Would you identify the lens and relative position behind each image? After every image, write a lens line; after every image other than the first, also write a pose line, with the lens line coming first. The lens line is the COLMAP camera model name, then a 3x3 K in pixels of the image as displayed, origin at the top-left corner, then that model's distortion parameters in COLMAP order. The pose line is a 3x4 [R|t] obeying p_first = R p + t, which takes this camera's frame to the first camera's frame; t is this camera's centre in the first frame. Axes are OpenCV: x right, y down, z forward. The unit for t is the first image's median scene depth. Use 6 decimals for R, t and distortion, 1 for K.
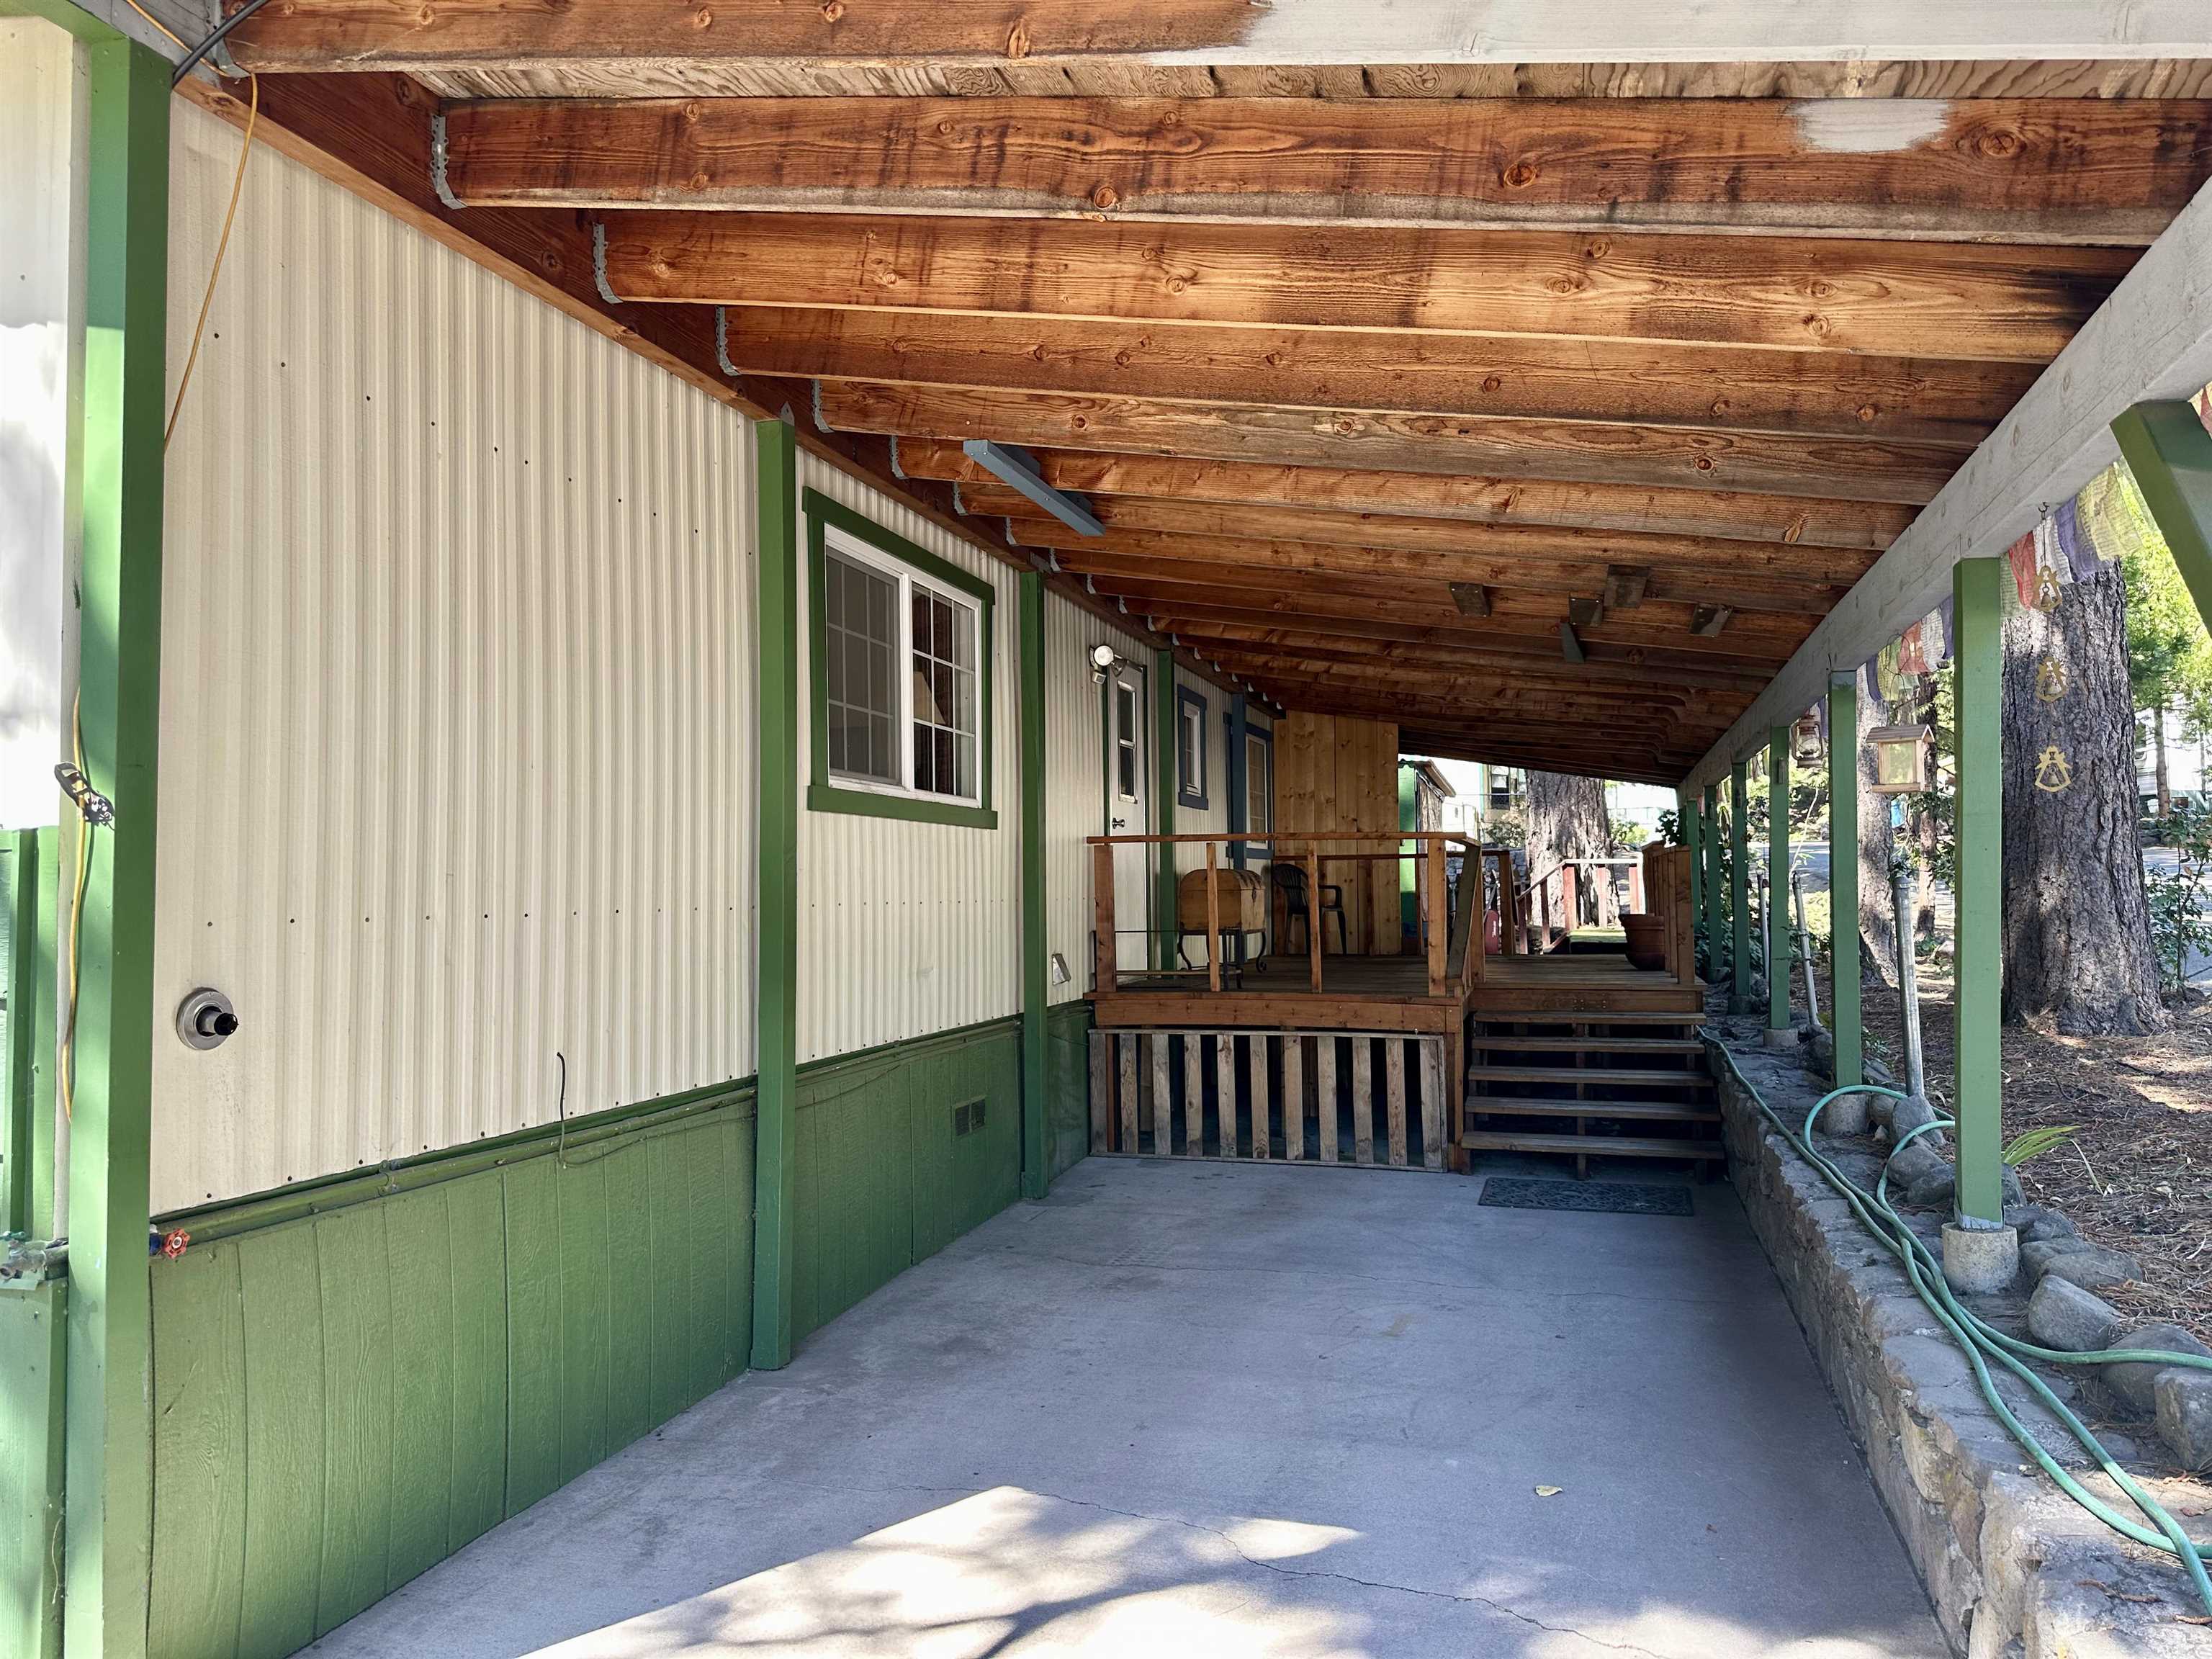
lens RADIAL K [[1562.4, 0, 1113.8], [0, 1562.4, 814.5], [0, 0, 1]] dist [0.079450, -0.062752]
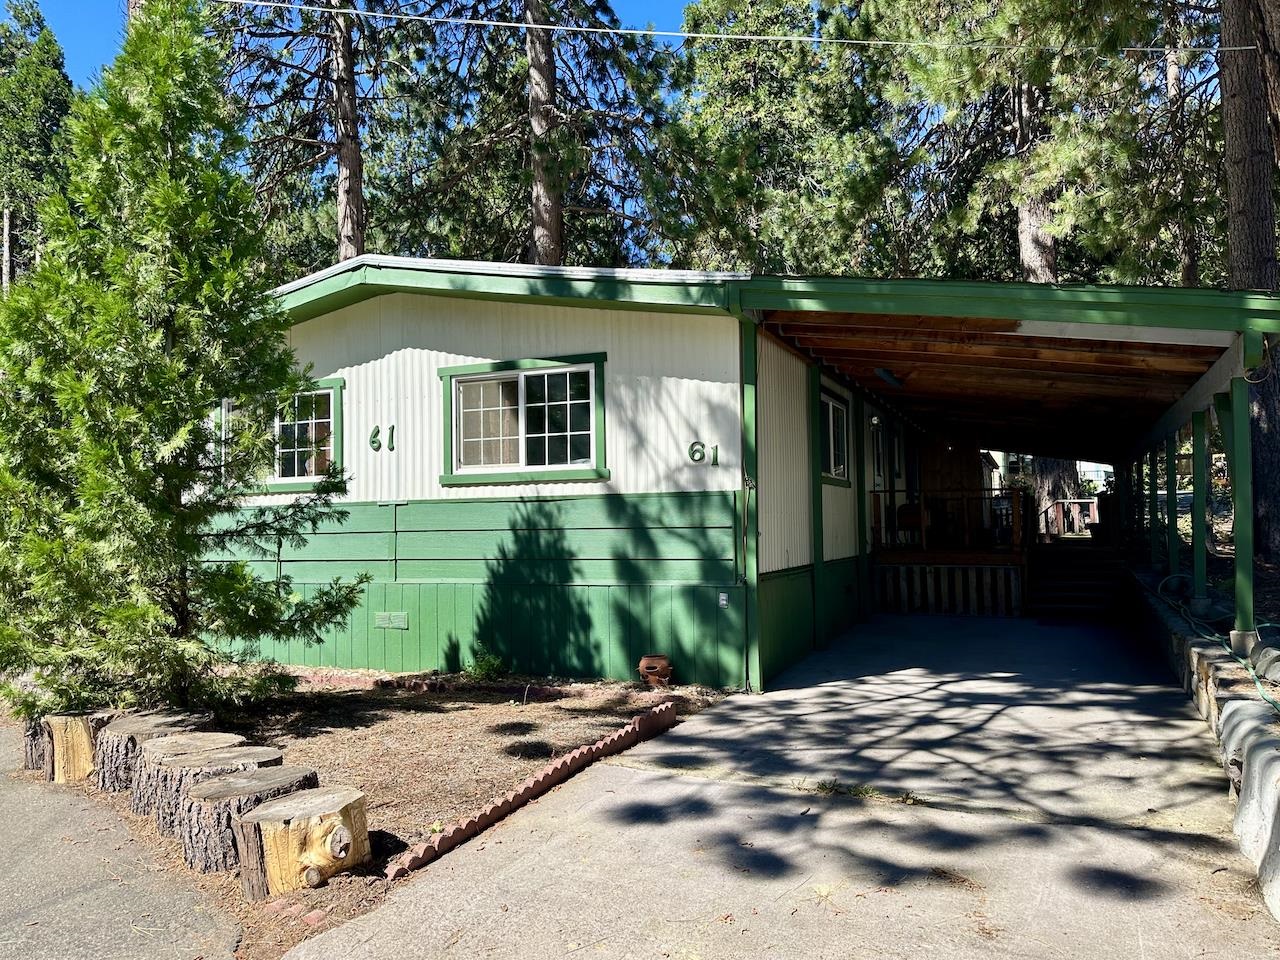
lens RADIAL K [[1027.7, 0, 640.0], [0, 1027.7, 480.0], [0, 0, 1]] dist [0.128536, -0.100724]
pose [[0.996414, -0.009166, -0.084114, -0.502716], [0.009431, 0.999952, 0.002751, -0.023551], [0.084085, -0.003535, 0.996452, -1.450429]]
